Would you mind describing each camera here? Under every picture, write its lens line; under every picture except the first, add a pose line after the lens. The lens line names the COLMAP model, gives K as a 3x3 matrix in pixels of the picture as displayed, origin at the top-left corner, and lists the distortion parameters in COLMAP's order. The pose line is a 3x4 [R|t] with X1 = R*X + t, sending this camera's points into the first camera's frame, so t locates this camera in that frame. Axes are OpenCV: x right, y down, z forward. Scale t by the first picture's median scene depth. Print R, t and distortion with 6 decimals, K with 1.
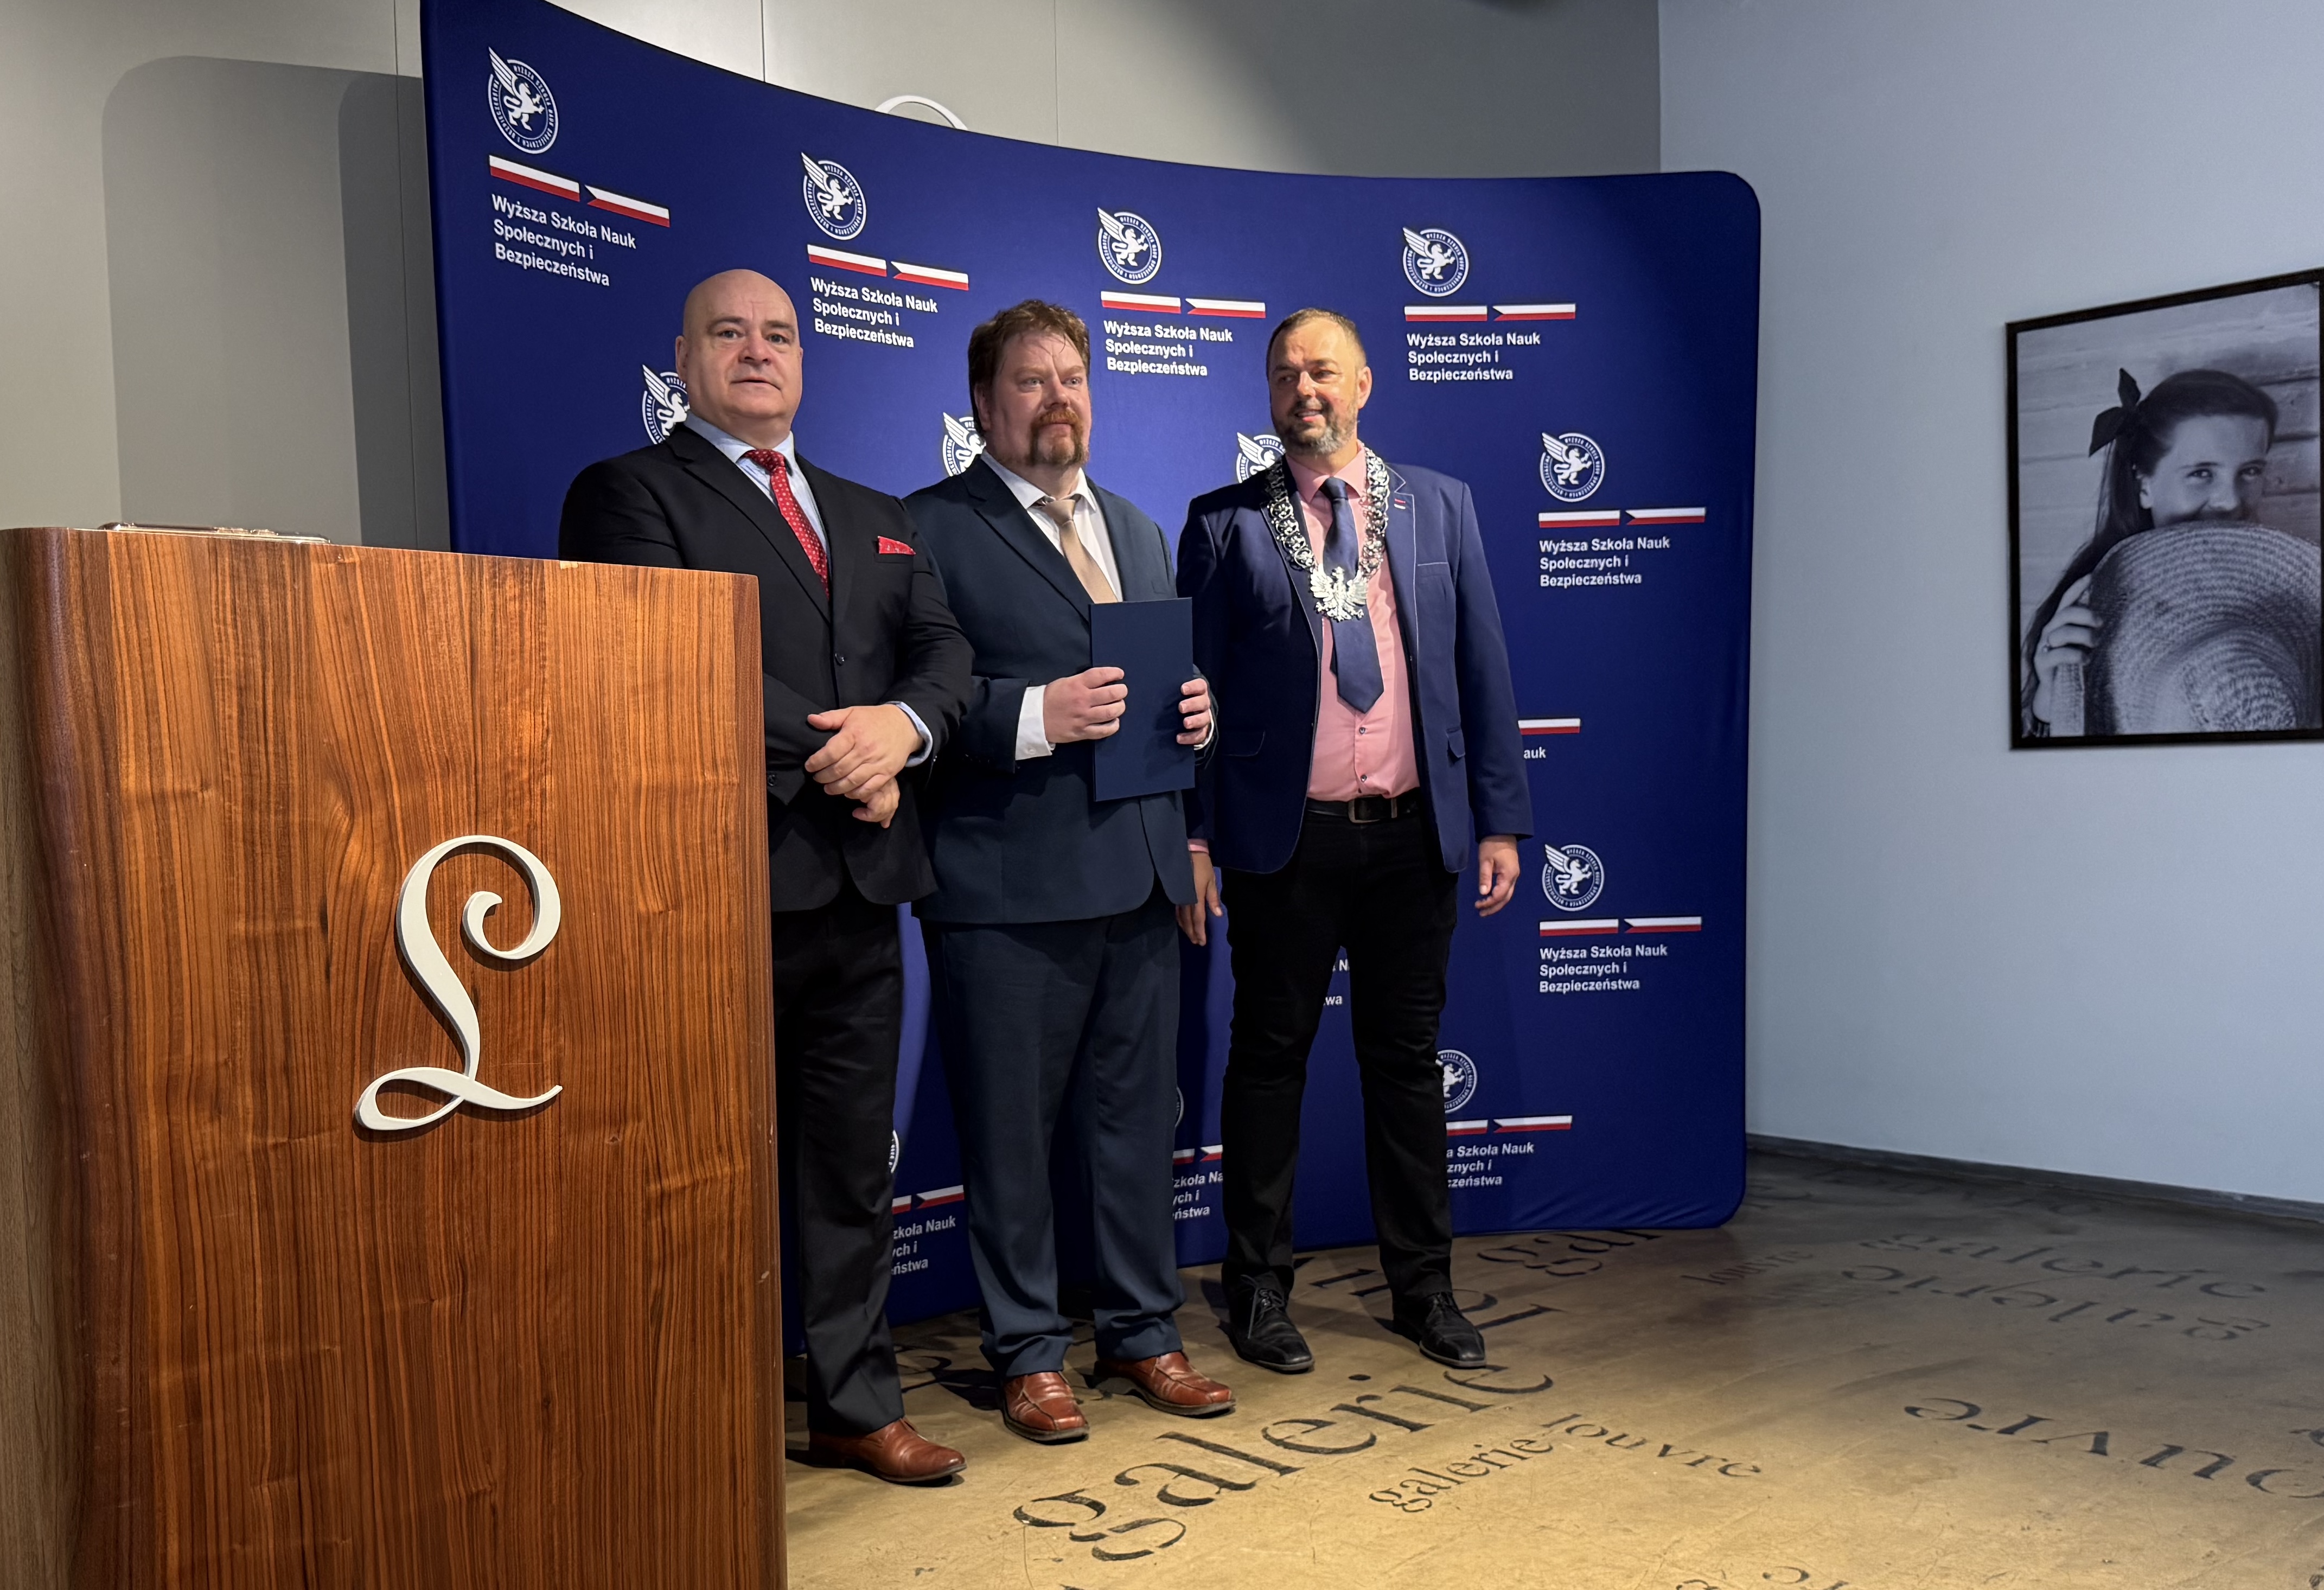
lens RADIAL K [[2168.8, 0, 1067.0], [0, 2168.8, 877.5], [0, 0, 1]] dist [0.207222, -0.492053]
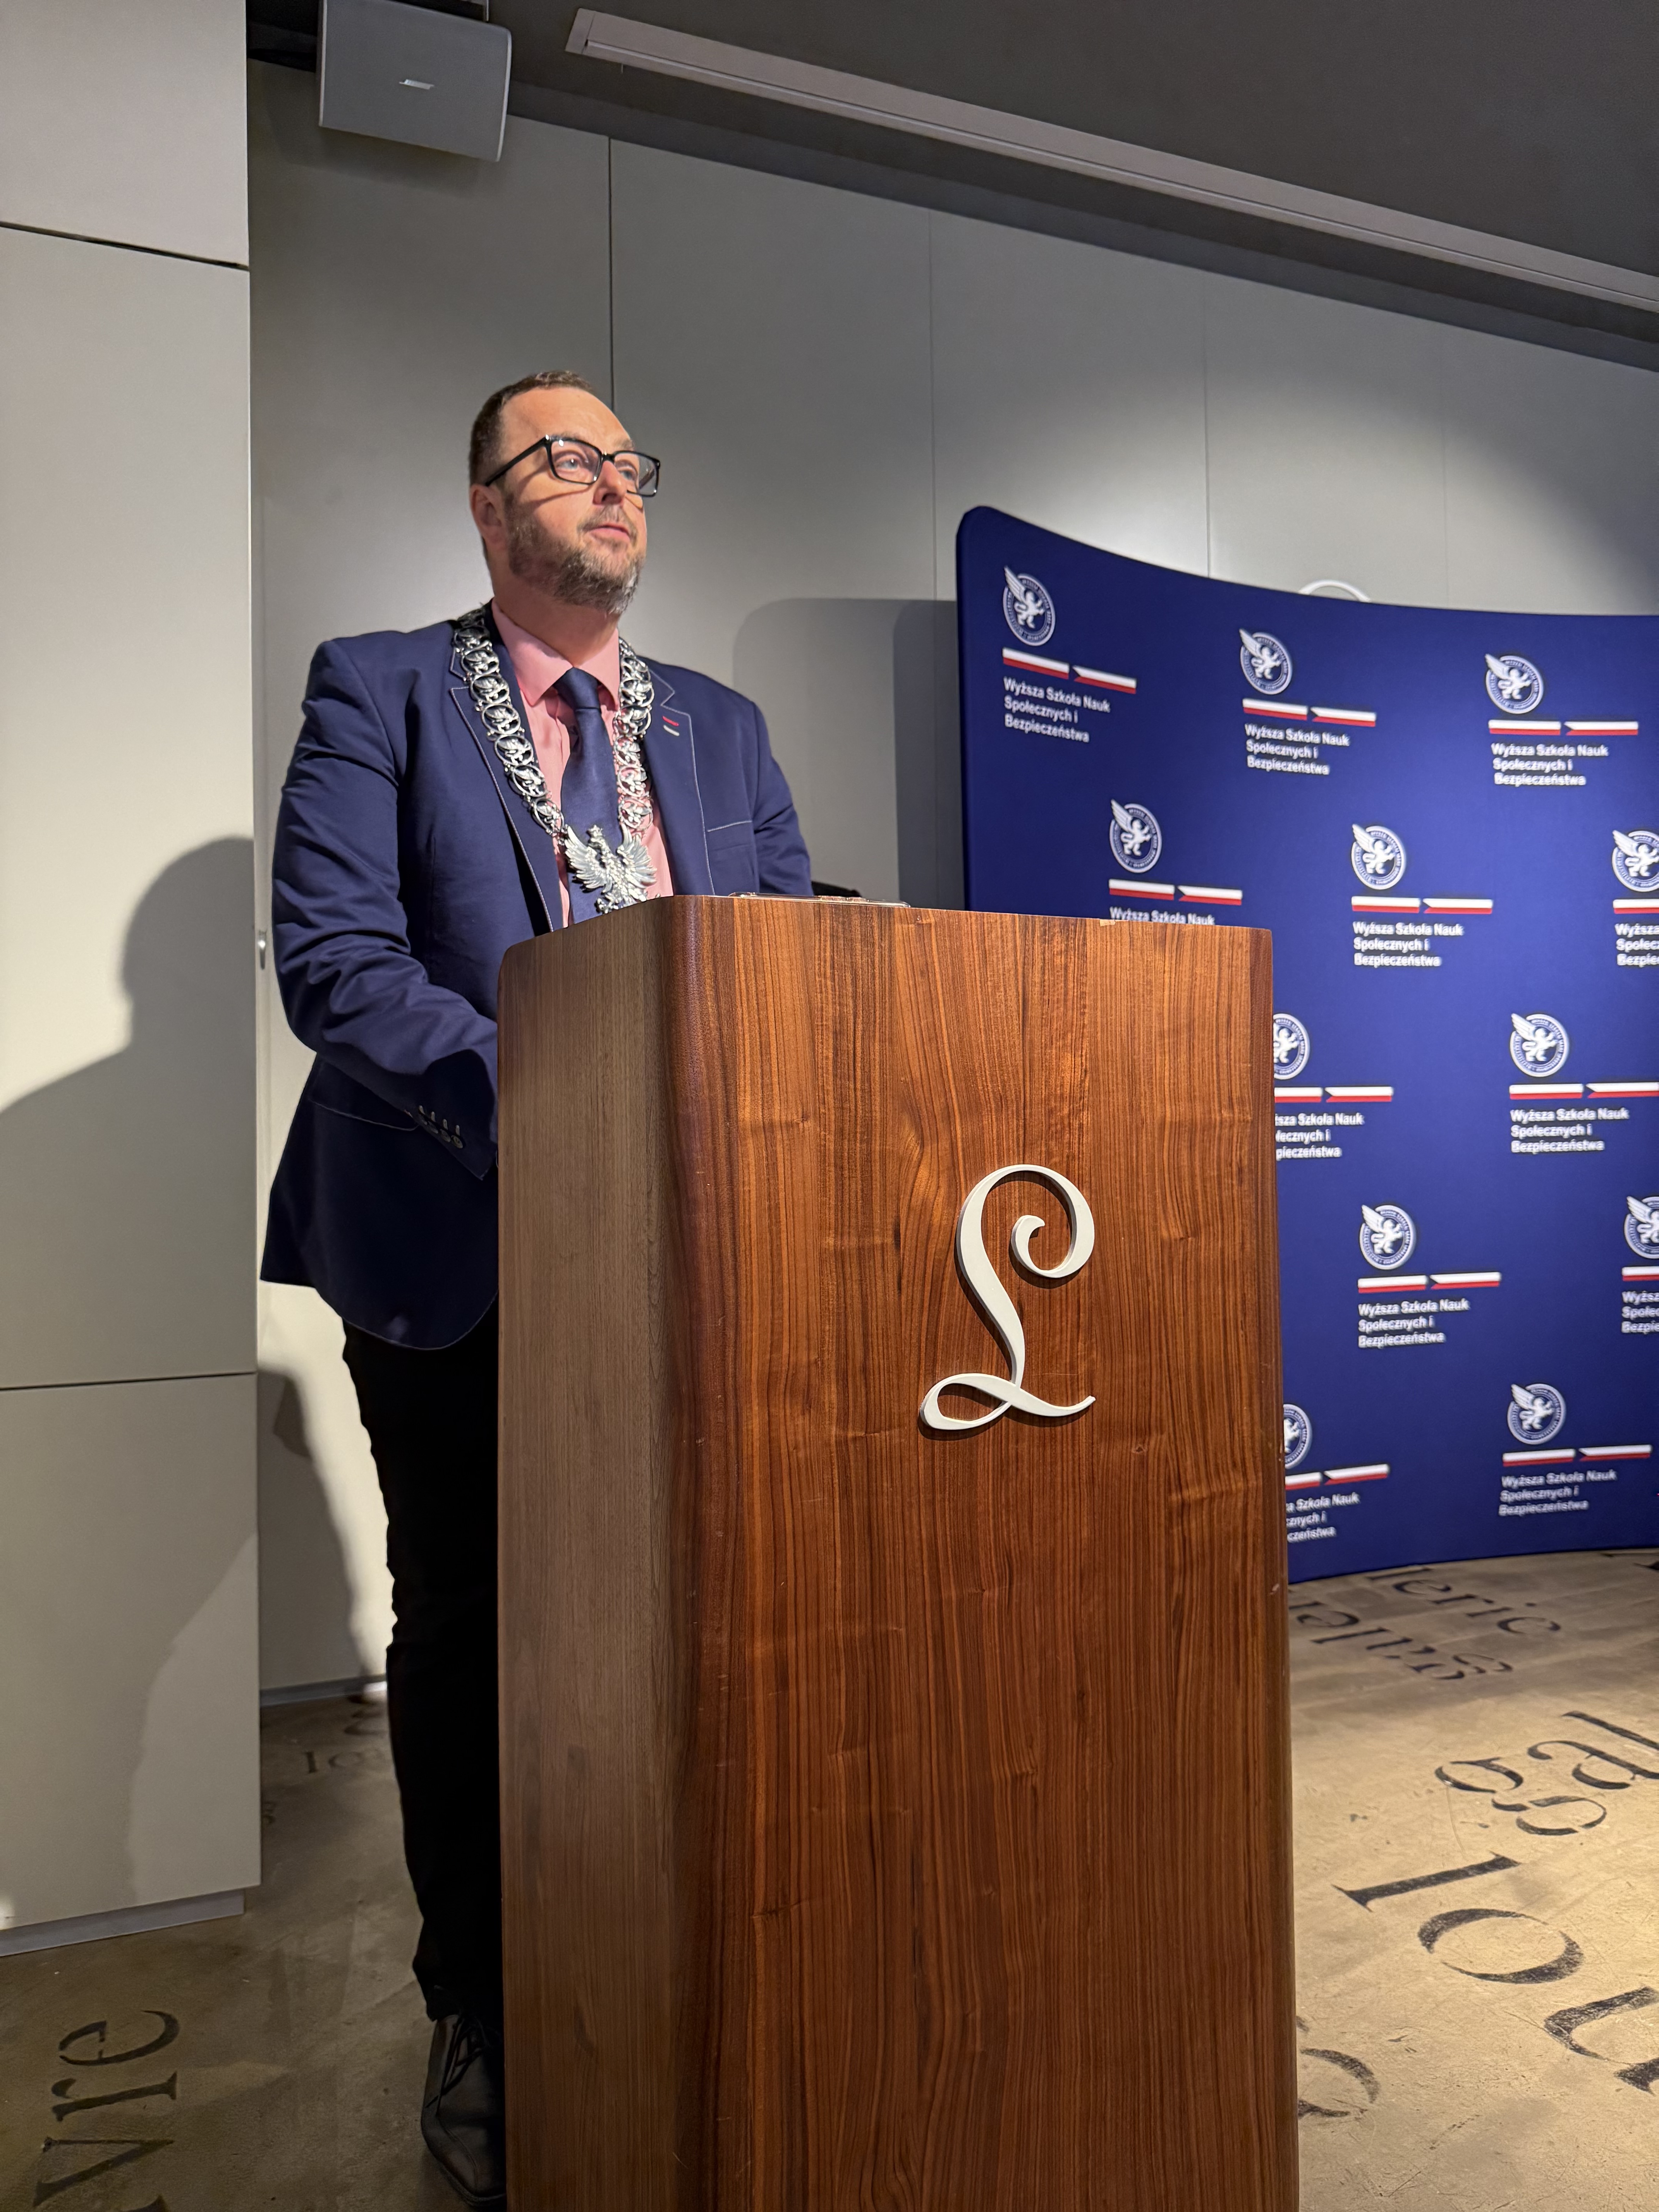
lens RADIAL K [[1554.2, 0, 818.2], [0, 1554.2, 1096.2], [0, 0, 1]] dist [0.157239, -0.305454]
pose [[0.940328, 0.003475, -0.340252, -0.097230], [-0.025220, 0.997909, -0.059509, -0.004022], [0.339333, 0.064539, 0.938449, 0.218601]]
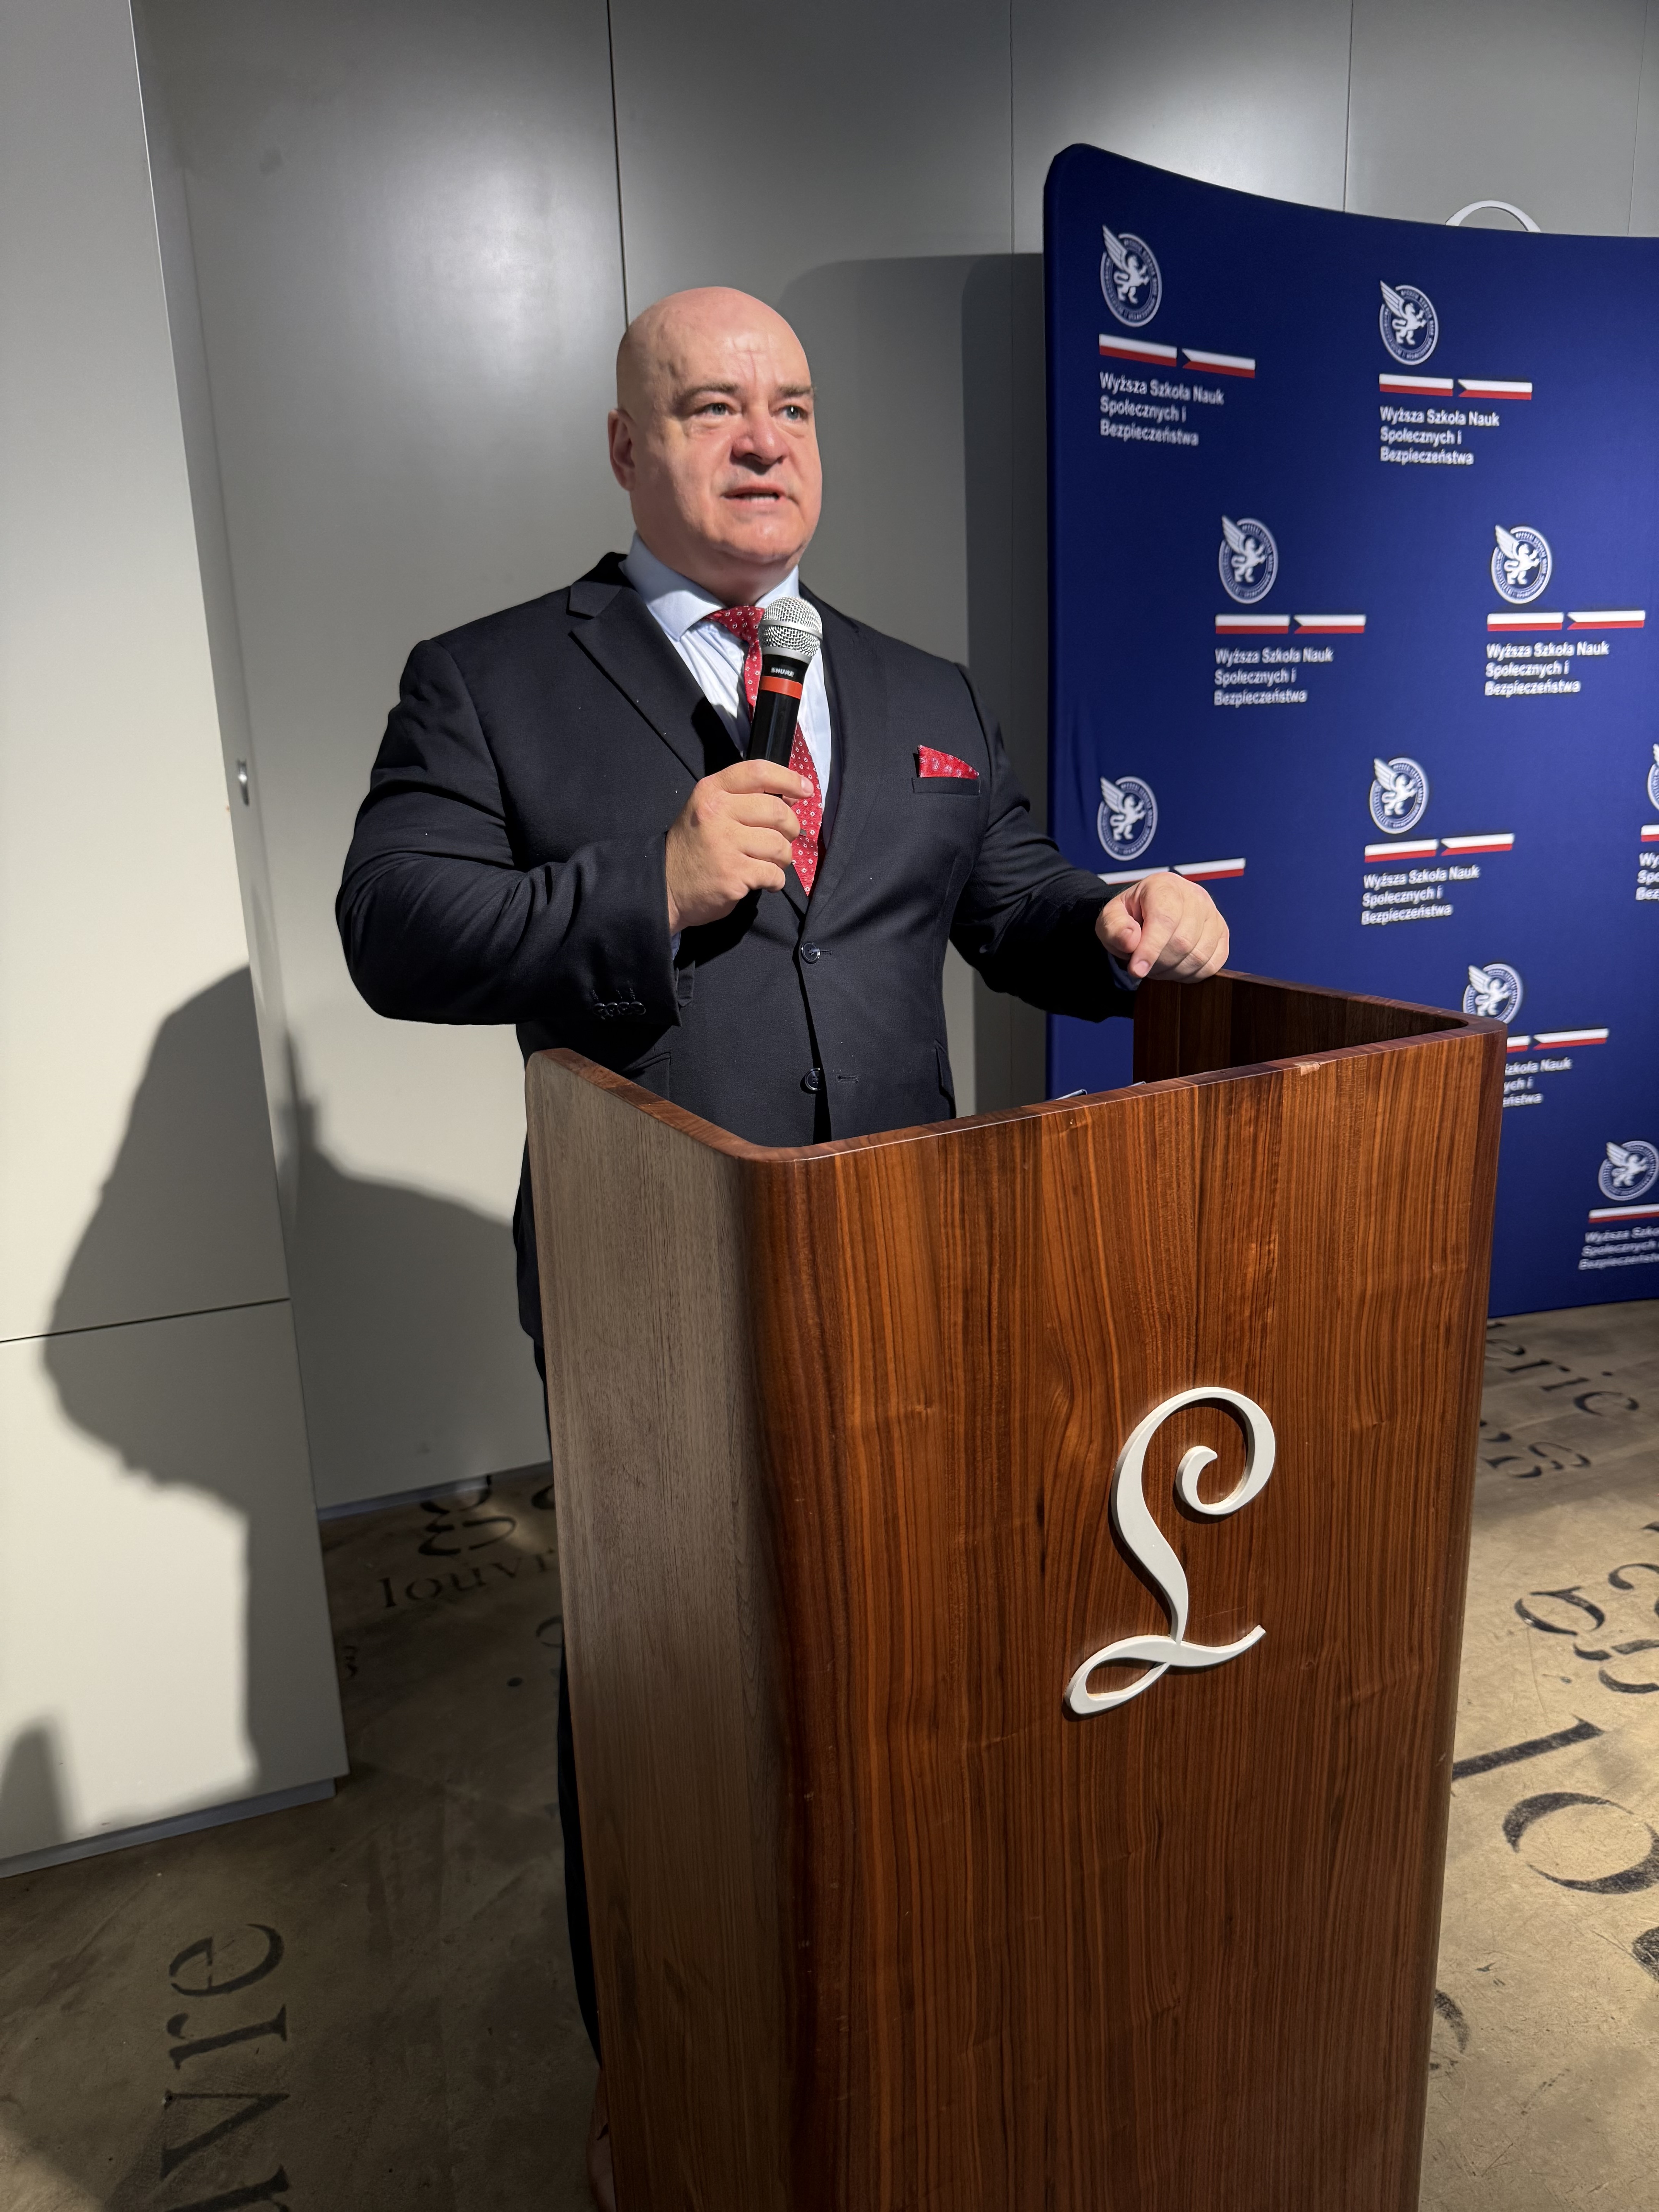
lens RADIAL K [[1548.1, 0, 826.0], [0, 1548.1, 1111.3], [0, 0, 1]] dist [0.144496, -0.267558]
pose [[0.935433, 0.080748, -0.344159, -0.196637], [-0.005858, 0.976970, 0.213298, -0.260537], [0.353457, -0.197510, 0.914362, 0.383458]]
